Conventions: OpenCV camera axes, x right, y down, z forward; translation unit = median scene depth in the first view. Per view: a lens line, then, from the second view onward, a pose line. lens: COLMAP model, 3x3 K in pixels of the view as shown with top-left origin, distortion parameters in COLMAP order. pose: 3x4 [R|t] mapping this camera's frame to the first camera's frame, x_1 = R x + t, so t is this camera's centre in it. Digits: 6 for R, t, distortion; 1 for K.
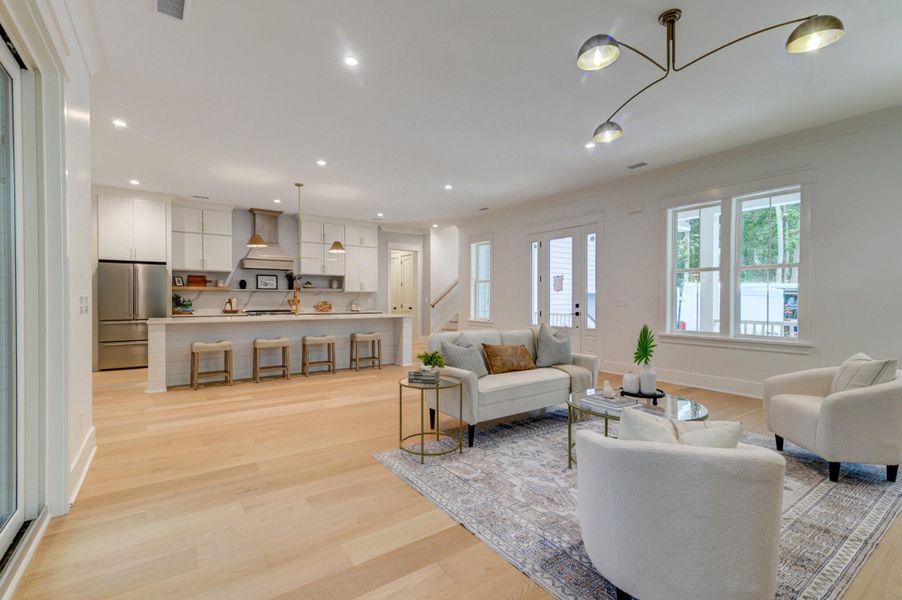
lens RADIAL K [[407.7, 0, 449.2], [0, 407.7, 302.2], [0, 0, 1]] dist [0.012901, -0.000290]
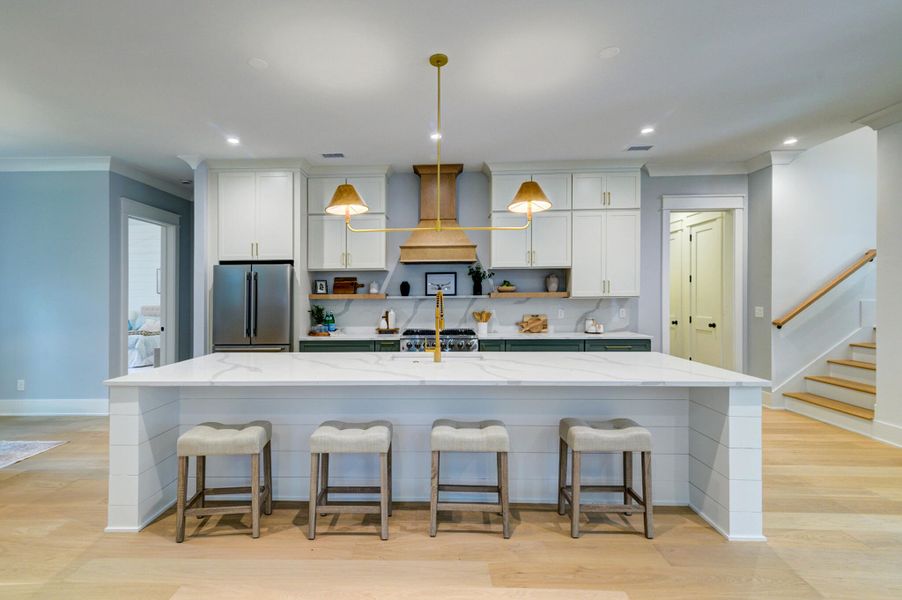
lens RADIAL K [[417.0, 0, 422.9], [0, 417.0, 297.1], [0, 0, 1]] dist [0.019065, 0.000266]
pose [[0.793752, -0.004276, -0.608227, -0.084530], [0.003704, 0.999991, -0.002197, -0.028192], [0.608231, -0.000509, 0.793760, 0.489253]]
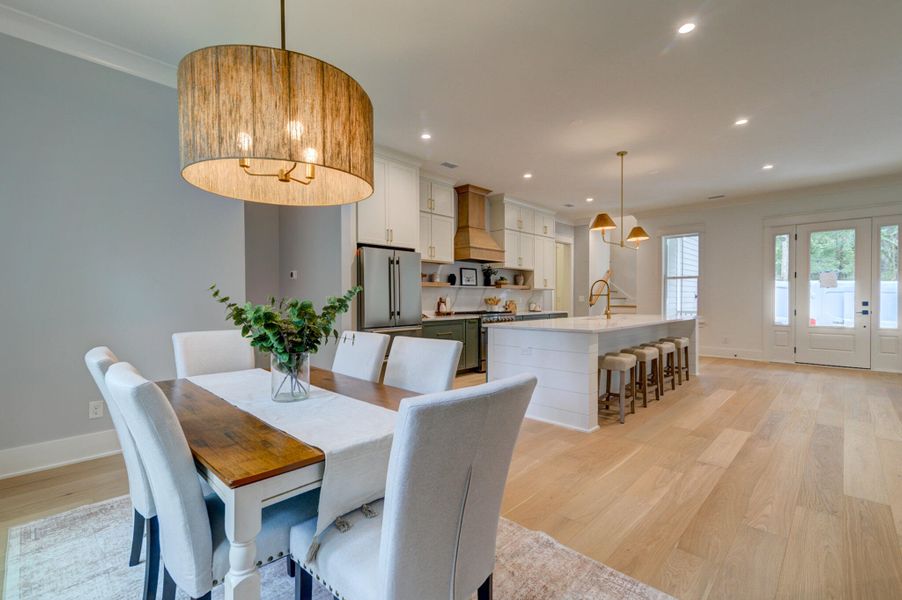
lens RADIAL K [[407.7, 0, 449.2], [0, 407.7, 302.2], [0, 0, 1]] dist [0.012901, -0.000290]
pose [[0.981102, -0.005549, 0.193414, -0.649040], [0.004798, 0.999979, 0.004351, -0.002635], [-0.193434, -0.003341, 0.981108, 0.216405]]
